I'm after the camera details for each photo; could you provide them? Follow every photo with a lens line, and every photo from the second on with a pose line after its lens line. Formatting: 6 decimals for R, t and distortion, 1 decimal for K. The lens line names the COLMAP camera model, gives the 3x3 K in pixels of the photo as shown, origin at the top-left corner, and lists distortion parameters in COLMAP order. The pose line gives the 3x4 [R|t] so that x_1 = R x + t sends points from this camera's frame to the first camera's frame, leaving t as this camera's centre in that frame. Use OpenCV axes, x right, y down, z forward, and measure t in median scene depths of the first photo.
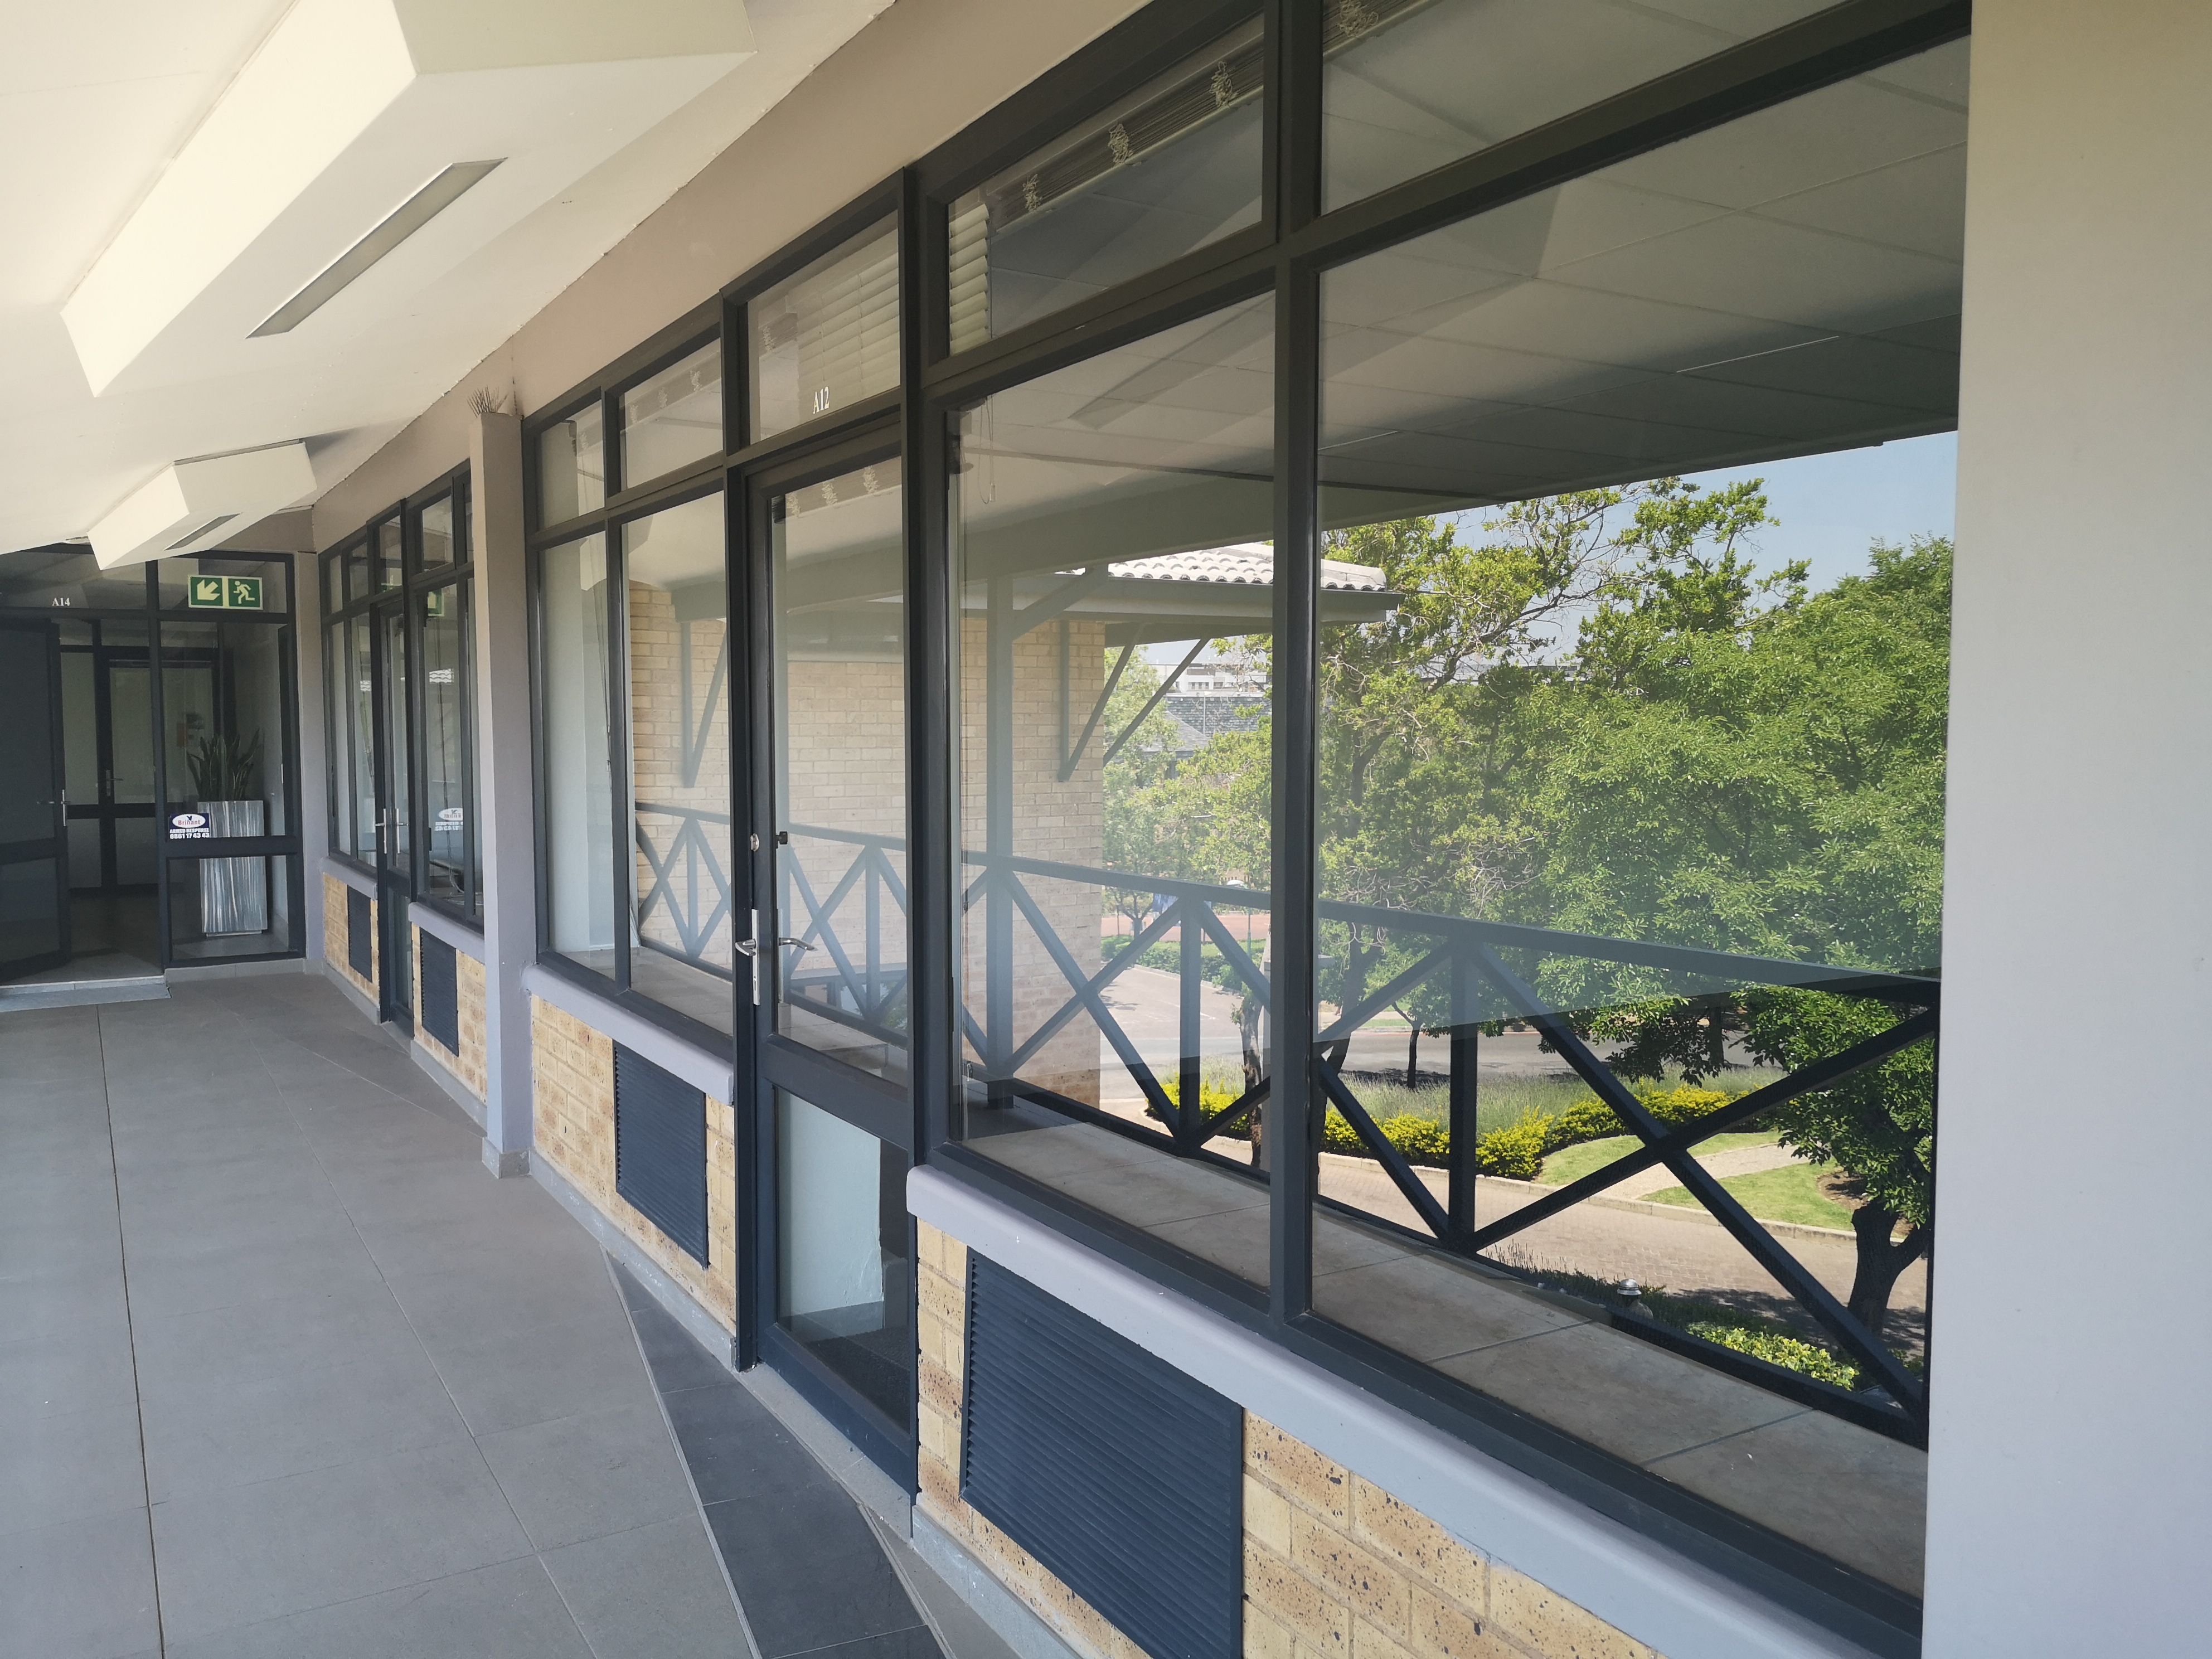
lens RADIAL K [[1745.5, 0, 1103.8], [0, 1745.5, 829.4], [0, 0, 1]] dist [-0.001762, -0.000563]
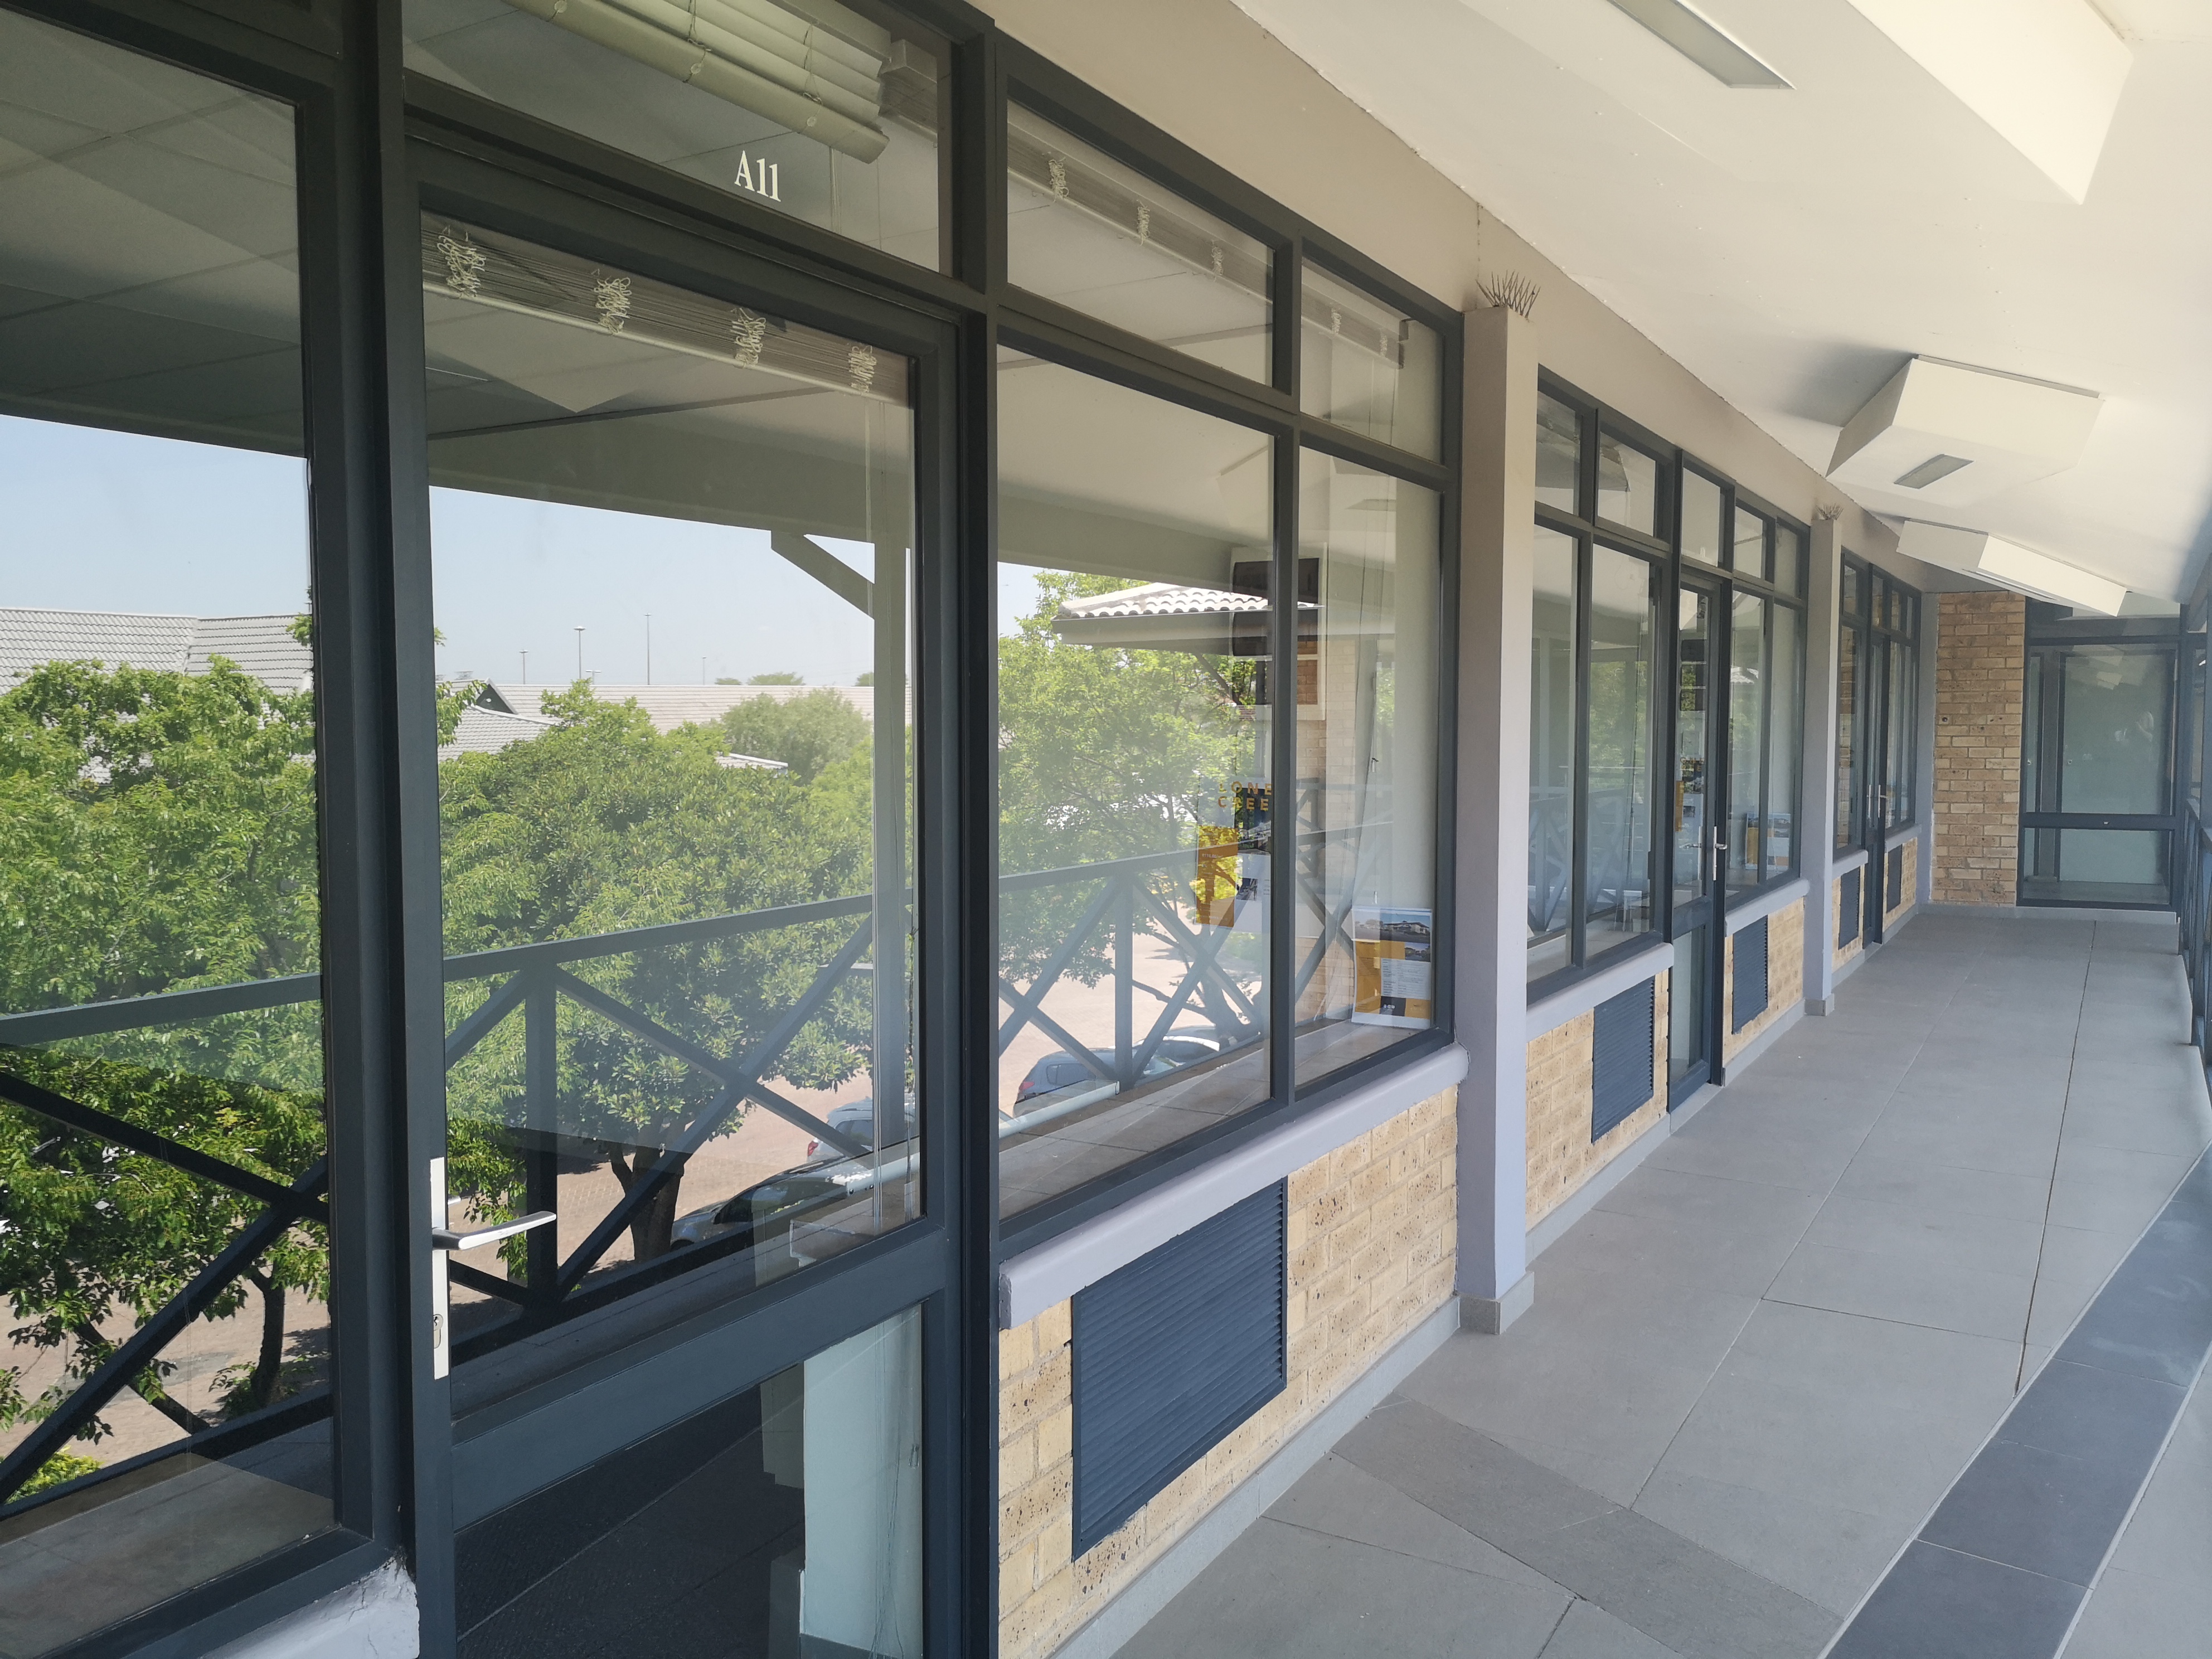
lens RADIAL K [[1745.5, 0, 1103.8], [0, 1745.5, 829.4], [0, 0, 1]] dist [-0.001762, -0.000563]
pose [[-0.476471, -0.054042, 0.877528, -1.053097], [0.057601, 0.994046, 0.092493, -0.103758], [-0.877301, 0.094617, -0.470521, 1.671088]]
